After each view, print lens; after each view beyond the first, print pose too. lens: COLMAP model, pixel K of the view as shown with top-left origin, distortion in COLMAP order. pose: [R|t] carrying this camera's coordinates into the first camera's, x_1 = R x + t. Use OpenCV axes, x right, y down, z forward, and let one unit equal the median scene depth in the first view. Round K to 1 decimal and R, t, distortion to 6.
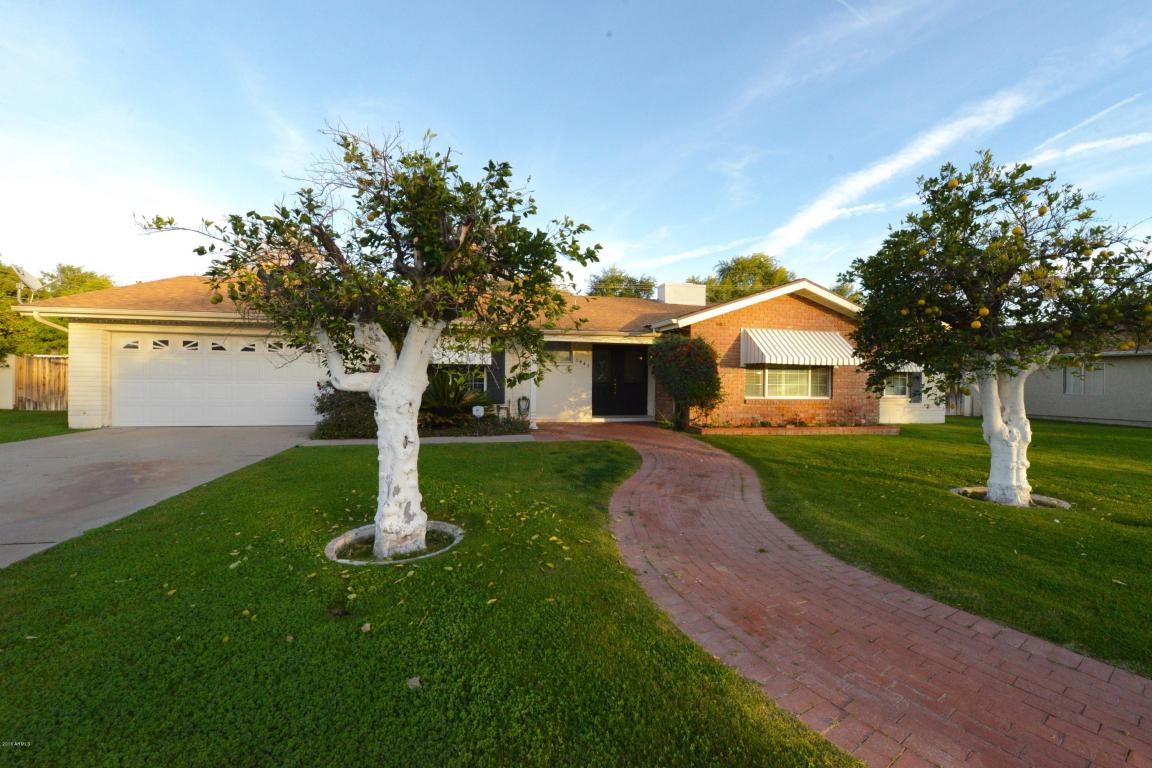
lens RADIAL K [[460.9, 0, 573.2], [0, 460.9, 382.9], [0, 0, 1]] dist [-0.010080, -0.000356]
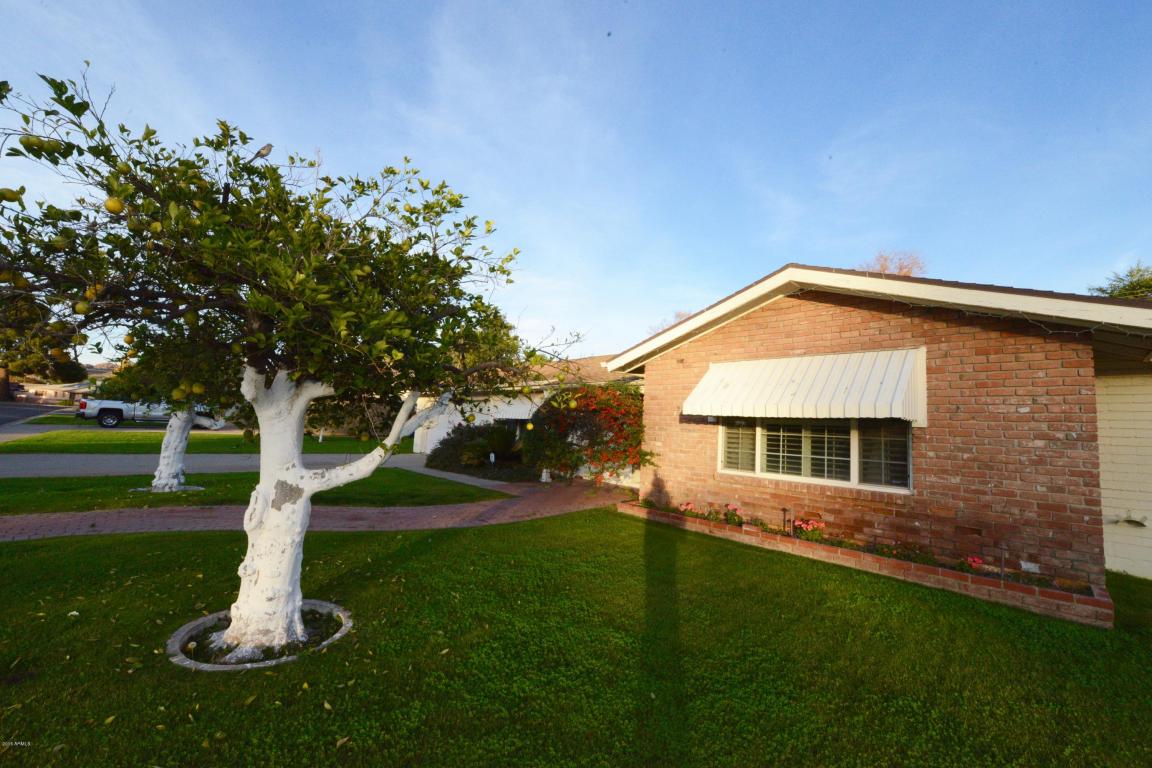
lens RADIAL K [[460.9, 0, 575.3], [0, 460.9, 380.0], [0, 0, 1]] dist [-0.010080, -0.000356]
pose [[0.519258, -0.074483, -0.851366, 0.865299], [-0.056028, 0.991085, -0.120879, -0.004298], [0.852779, 0.110468, 0.510456, 0.522011]]
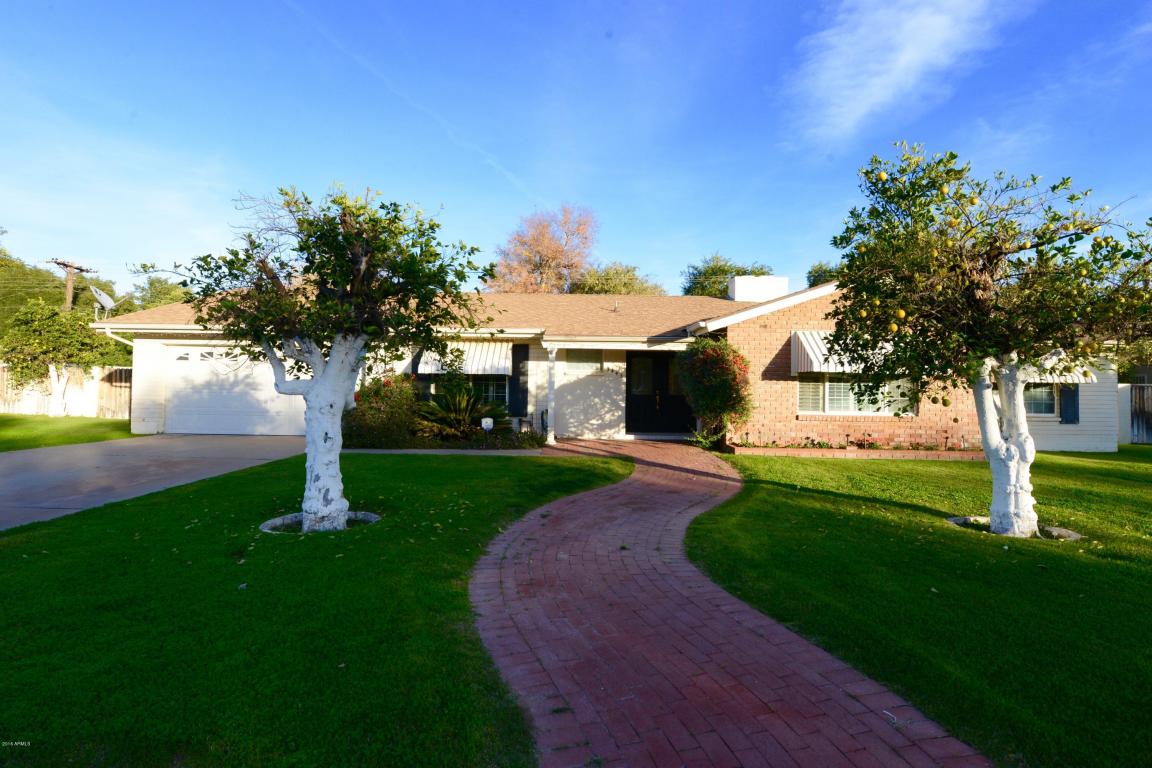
lens RADIAL K [[567.2, 0, 570.3], [0, 567.2, 383.6], [0, 0, 1]] dist [-0.010542, 0.000722]
pose [[0.978495, 0.000425, -0.206269, 0.190220], [-0.005780, 0.999662, -0.025360, 0.007731], [0.206189, 0.026007, 0.978167, -0.103401]]
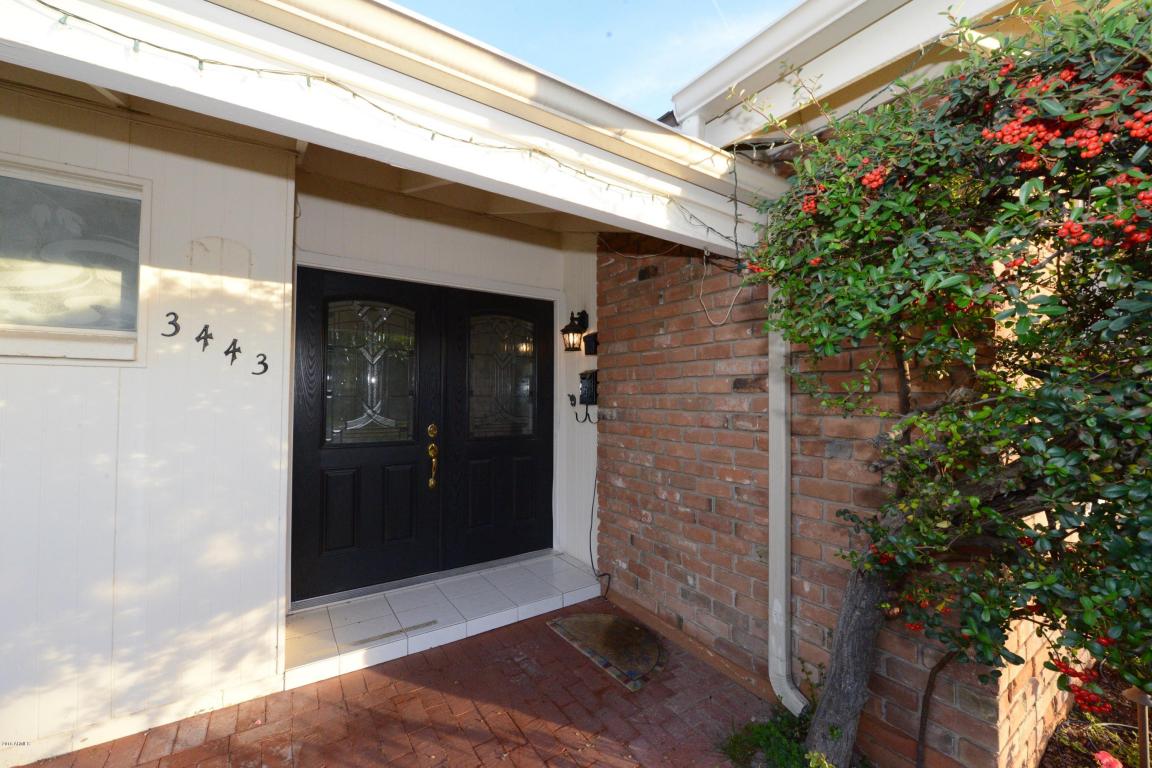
lens RADIAL K [[460.9, 0, 577.1], [0, 460.9, 388.0], [0, 0, 1]] dist [-0.010080, -0.000356]
pose [[0.928059, 0.008144, 0.372345, 0.091632], [0.001496, 0.999671, -0.025594, -0.028308], [-0.372431, 0.024310, 0.927741, 0.936319]]
